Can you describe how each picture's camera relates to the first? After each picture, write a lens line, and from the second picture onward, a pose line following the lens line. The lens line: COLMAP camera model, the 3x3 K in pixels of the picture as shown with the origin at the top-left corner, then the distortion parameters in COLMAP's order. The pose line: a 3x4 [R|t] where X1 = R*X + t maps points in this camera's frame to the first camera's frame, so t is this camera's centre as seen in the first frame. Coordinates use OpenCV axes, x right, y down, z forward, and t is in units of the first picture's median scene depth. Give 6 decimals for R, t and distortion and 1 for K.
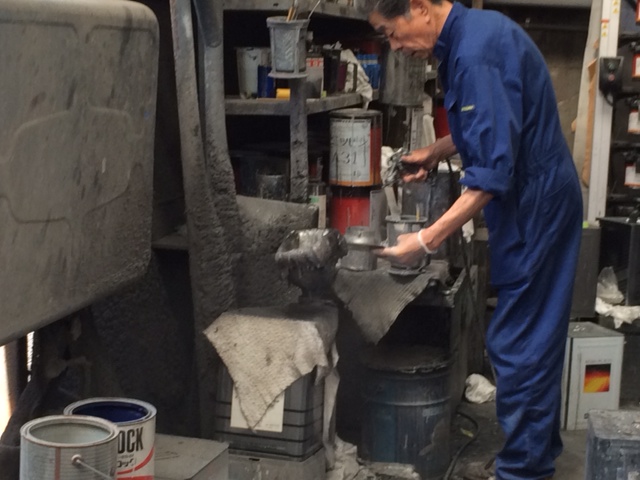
lens RADIAL K [[1455.1, 0, 320.0], [0, 1455.1, 240.0], [0, 0, 1]] dist [-0.056084, 0.508696]
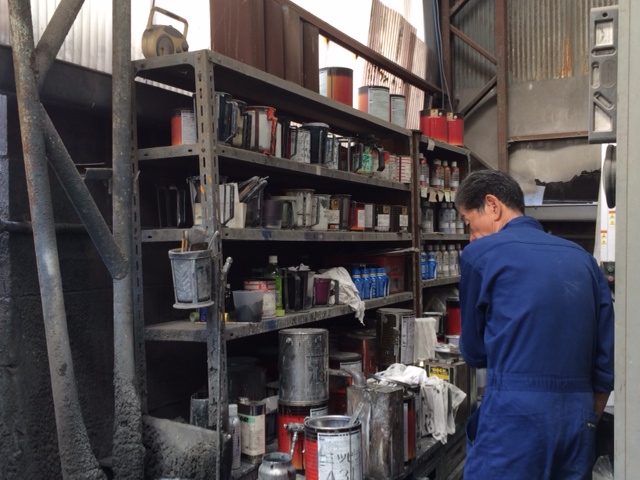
lens RADIAL K [[741.7, 0, 320.0], [0, 741.7, 240.0], [0, 0, 1]] dist [0.056976, -0.007865]
pose [[0.964308, -0.034132, -0.262573, 0.195025], [-0.002616, 0.990380, -0.138348, -0.084605], [0.264769, 0.134097, 0.954943, 0.511280]]
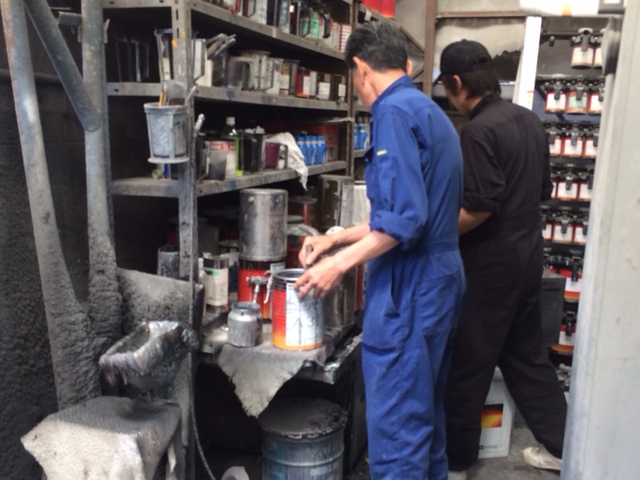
lens RADIAL K [[741.7, 0, 320.0], [0, 741.7, 240.0], [0, 0, 1]] dist [0.056976, -0.007865]
pose [[0.993723, 0.027149, -0.108523, 0.139434], [-0.024575, 0.999386, 0.024980, -0.070970], [0.109135, -0.022156, 0.993780, 0.476417]]
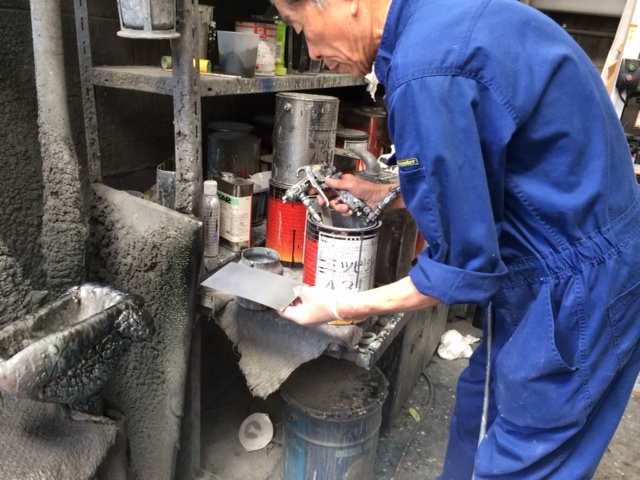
lens RADIAL K [[540.6, 0, 320.0], [0, 540.6, 240.0], [0, 0, 1]] dist [0.029066, -0.005675]
pose [[0.960941, 0.148874, -0.233299, 0.125273], [-0.099010, 0.972126, 0.212526, -0.080281], [0.258436, -0.181126, 0.948896, 0.743464]]
